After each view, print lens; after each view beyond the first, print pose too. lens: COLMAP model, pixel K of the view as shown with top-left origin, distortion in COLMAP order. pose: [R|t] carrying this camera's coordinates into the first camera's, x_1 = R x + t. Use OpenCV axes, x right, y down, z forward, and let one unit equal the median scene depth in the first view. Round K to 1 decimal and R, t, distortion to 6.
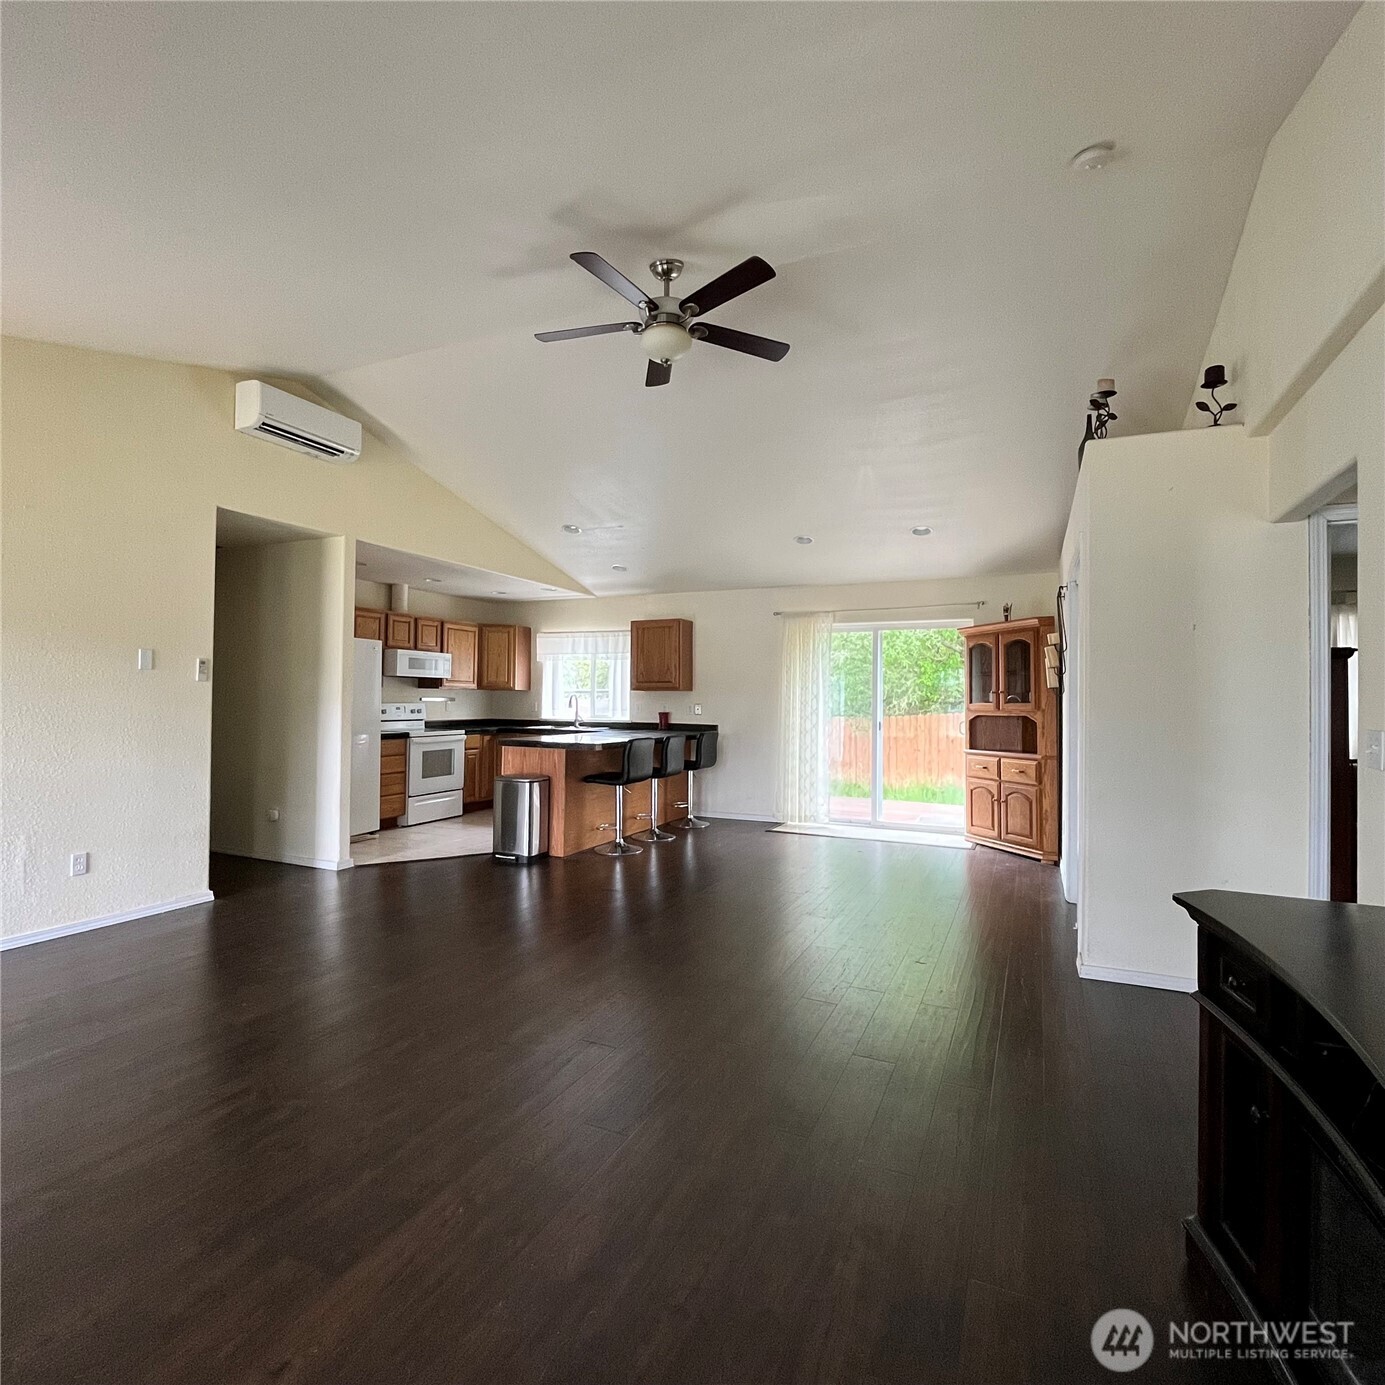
lens RADIAL K [[742.0, 0, 685.7], [0, 742.0, 690.7], [0, 0, 1]] dist [-0.005577, 0.000488]
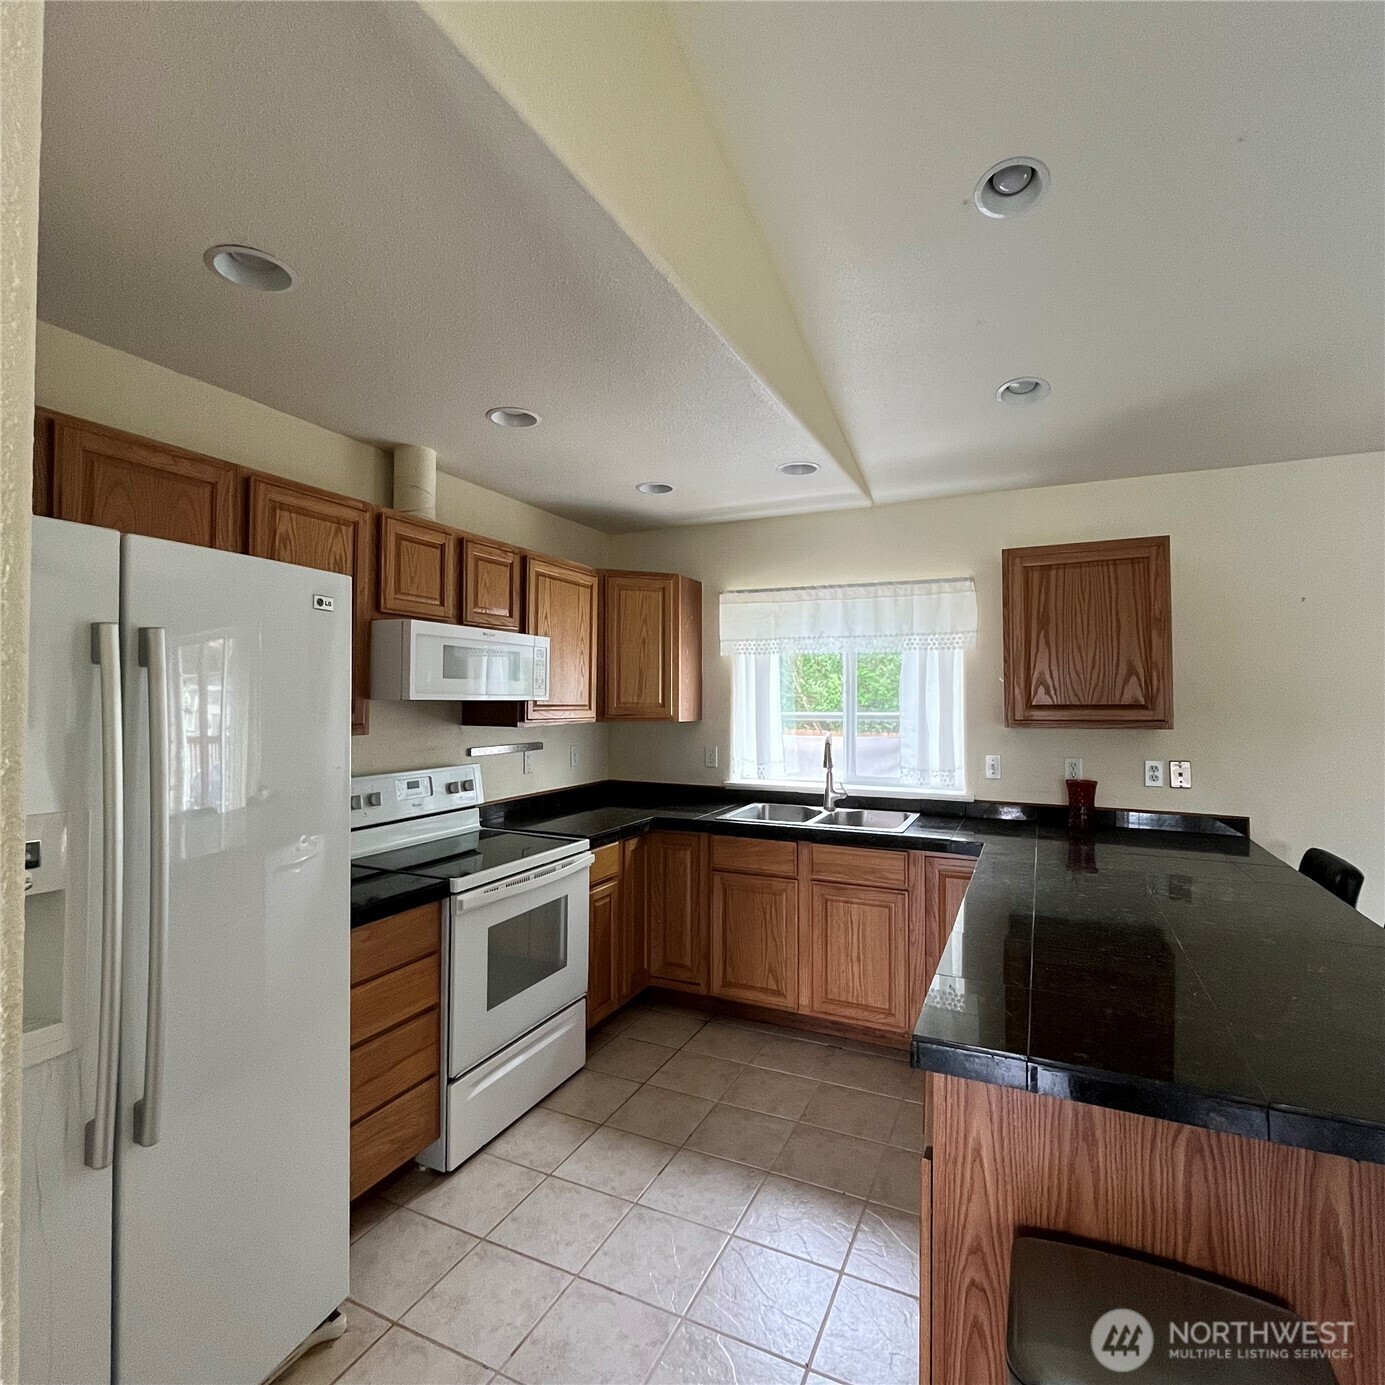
lens RADIAL K [[742.0, 0, 687.1], [0, 742.0, 687.7], [0, 0, 1]] dist [-0.005577, 0.000488]
pose [[0.999903, -0.008400, -0.011088, -0.252239], [0.008362, 0.999959, -0.003451, -0.022545], [0.011116, 0.003358, 0.999933, 0.645820]]
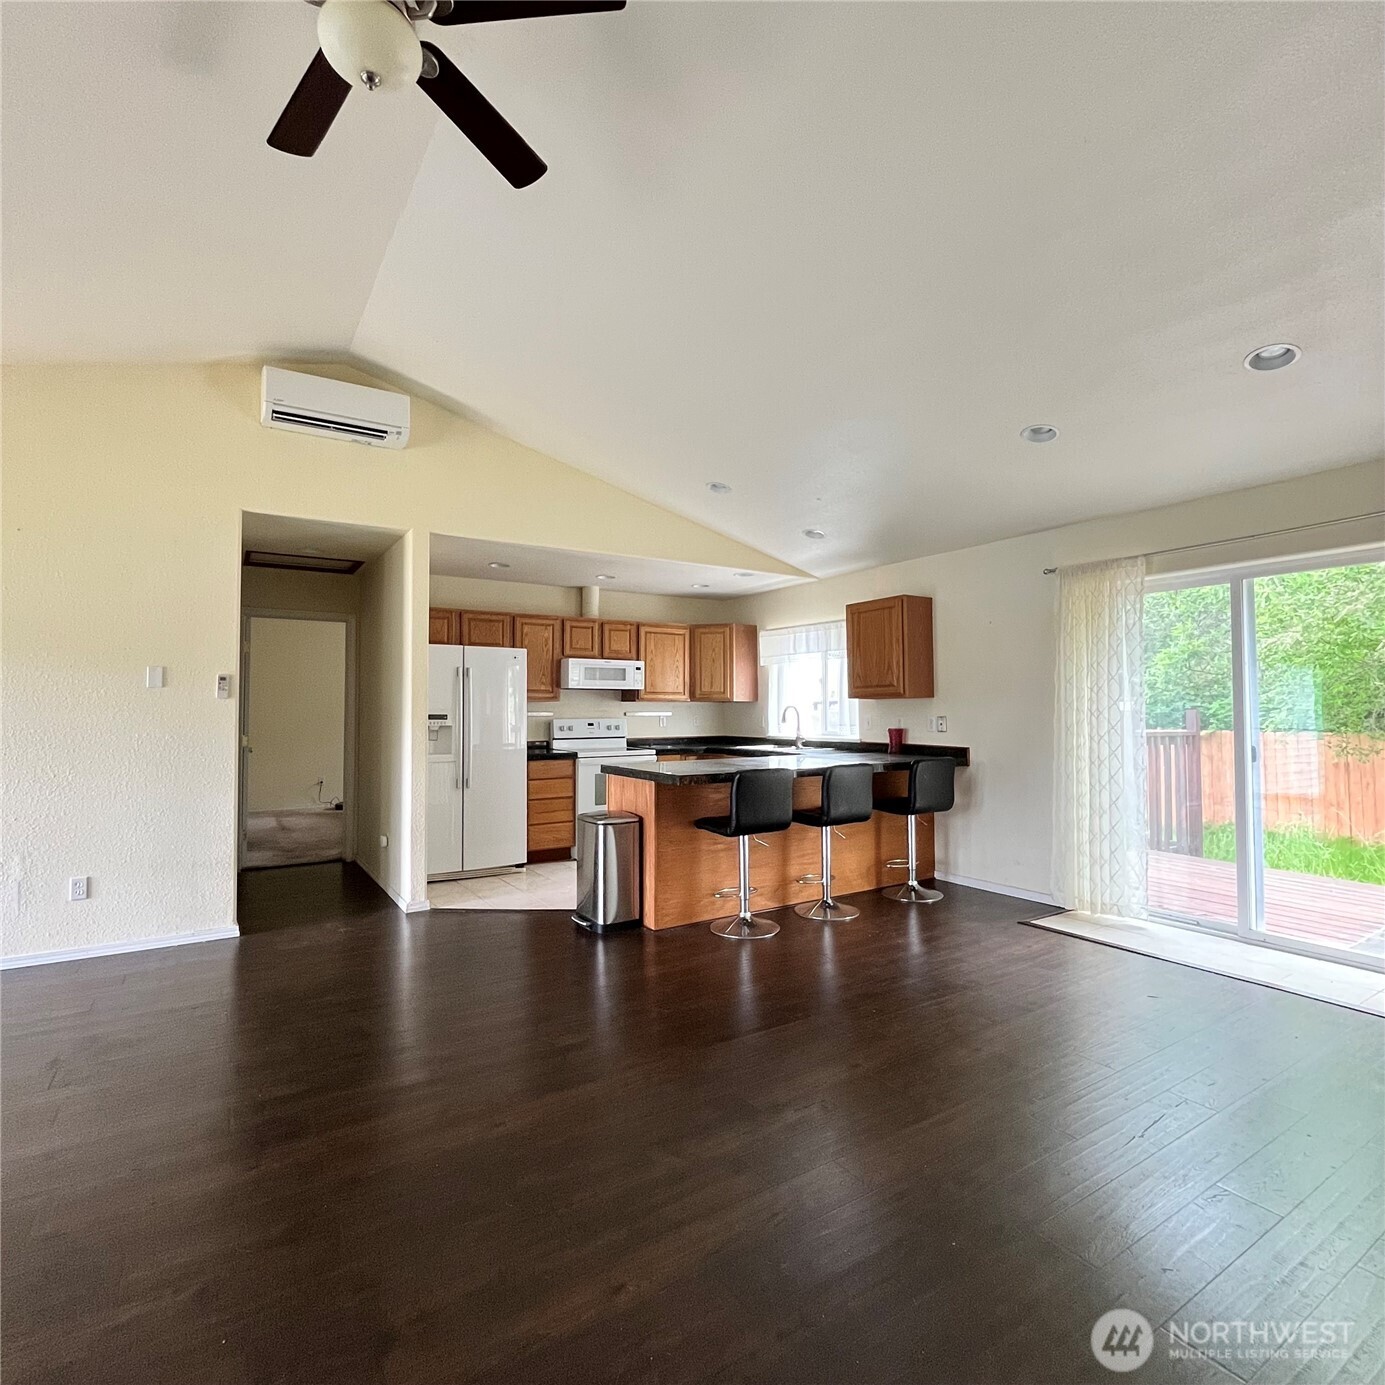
lens RADIAL K [[742.0, 0, 689.2], [0, 742.0, 691.4], [0, 0, 1]] dist [-0.005577, 0.000488]
pose [[0.842630, -0.026695, -0.537831, 0.201256], [0.018274, 0.999613, -0.020986, 0.004850], [0.538182, 0.007855, 0.842792, 0.313188]]
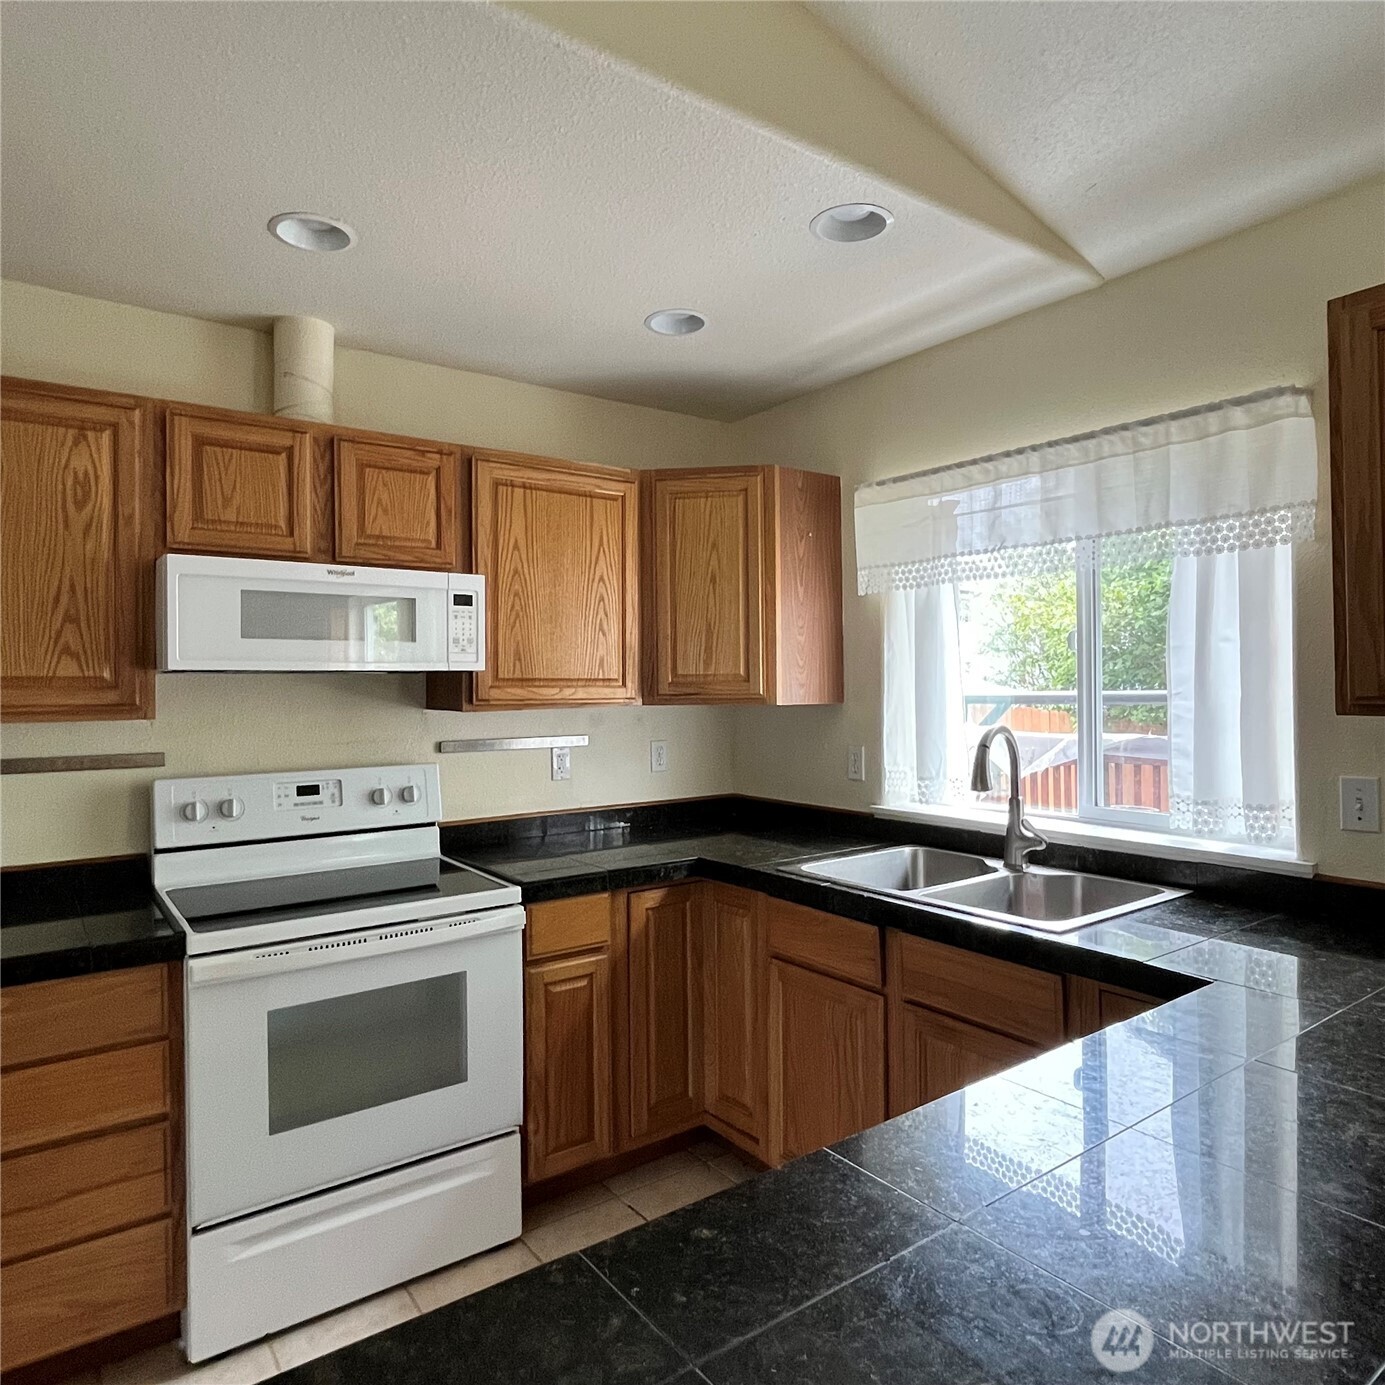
lens RADIAL K [[928.2, 0, 696.4], [0, 928.2, 687.3], [0, 0, 1]] dist [-0.005383, 0.004344]
pose [[0.875042, -0.018143, -0.483708, -0.105918], [0.024674, 0.999670, 0.007140, -0.012362], [0.483418, -0.018182, 0.875201, 0.792963]]
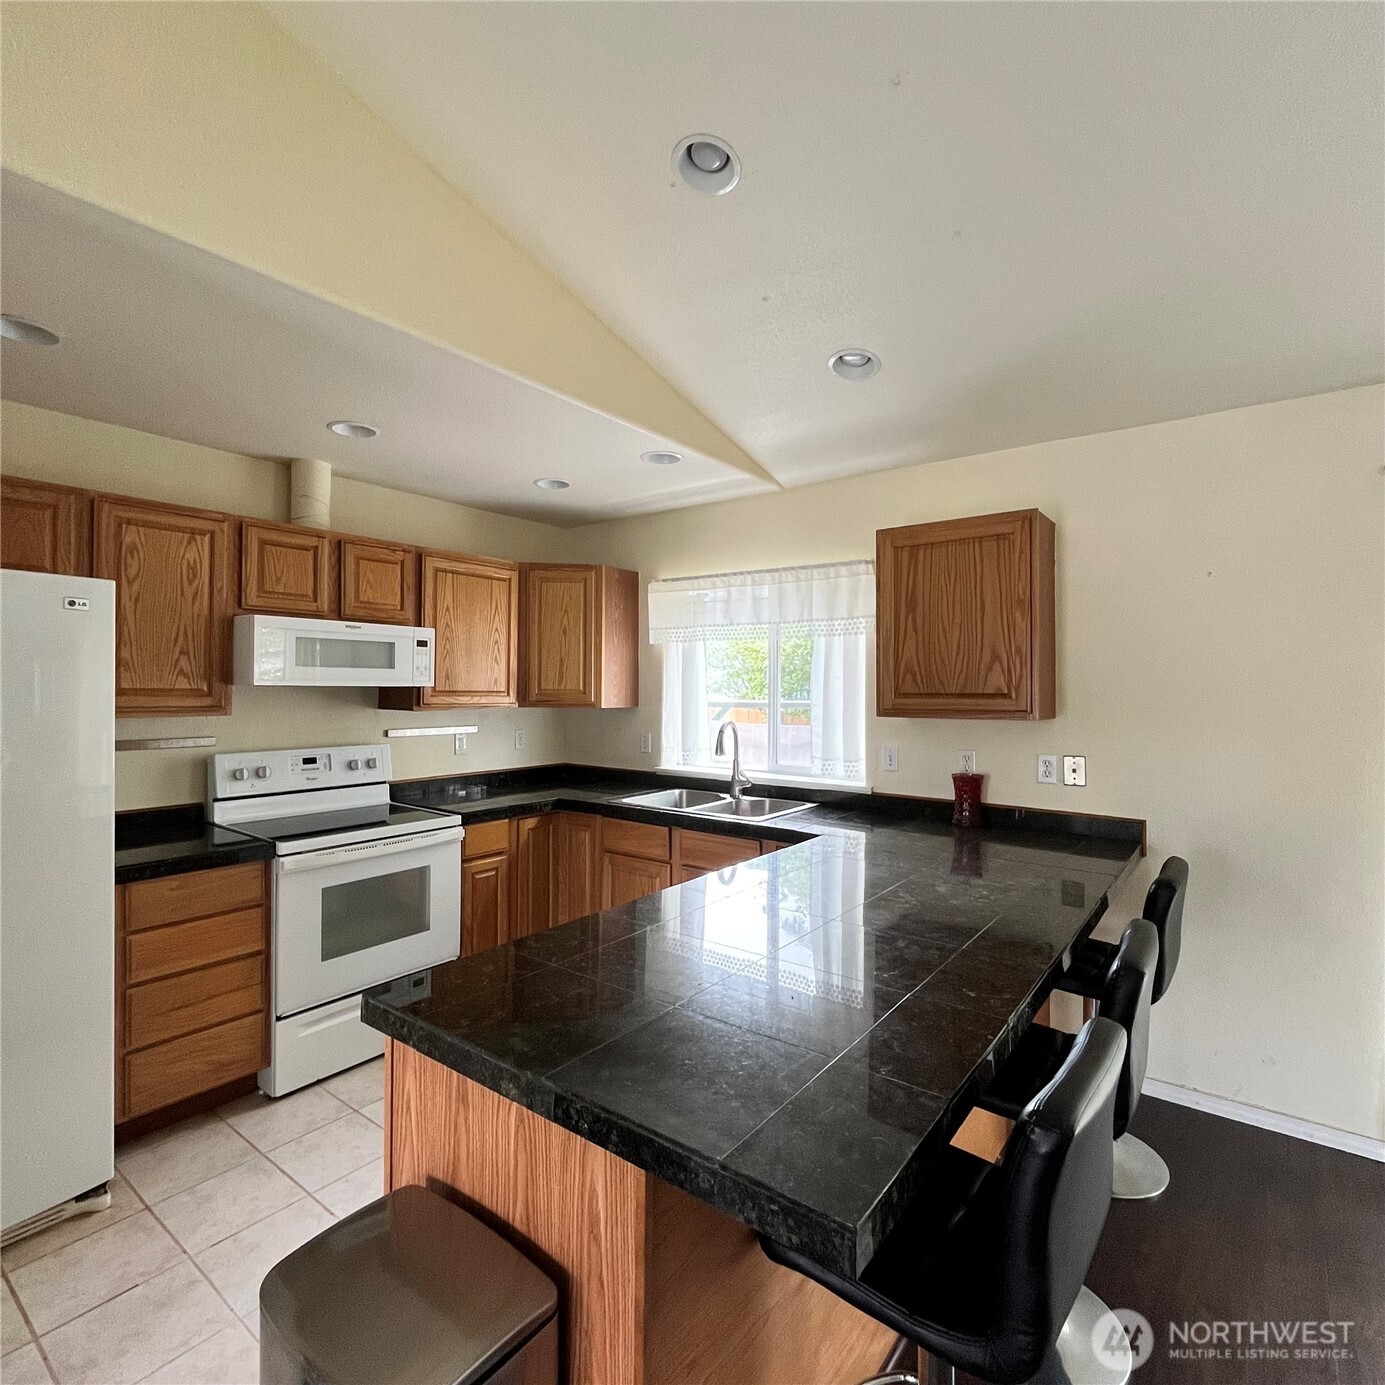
lens RADIAL K [[742.0, 0, 689.6], [0, 742.0, 687.5], [0, 0, 1]] dist [-0.005577, 0.000488]
pose [[0.976233, -0.004689, -0.216673, -0.090915], [0.007091, 0.999922, 0.010310, -0.020609], [0.216608, -0.011601, 0.976190, 0.653807]]
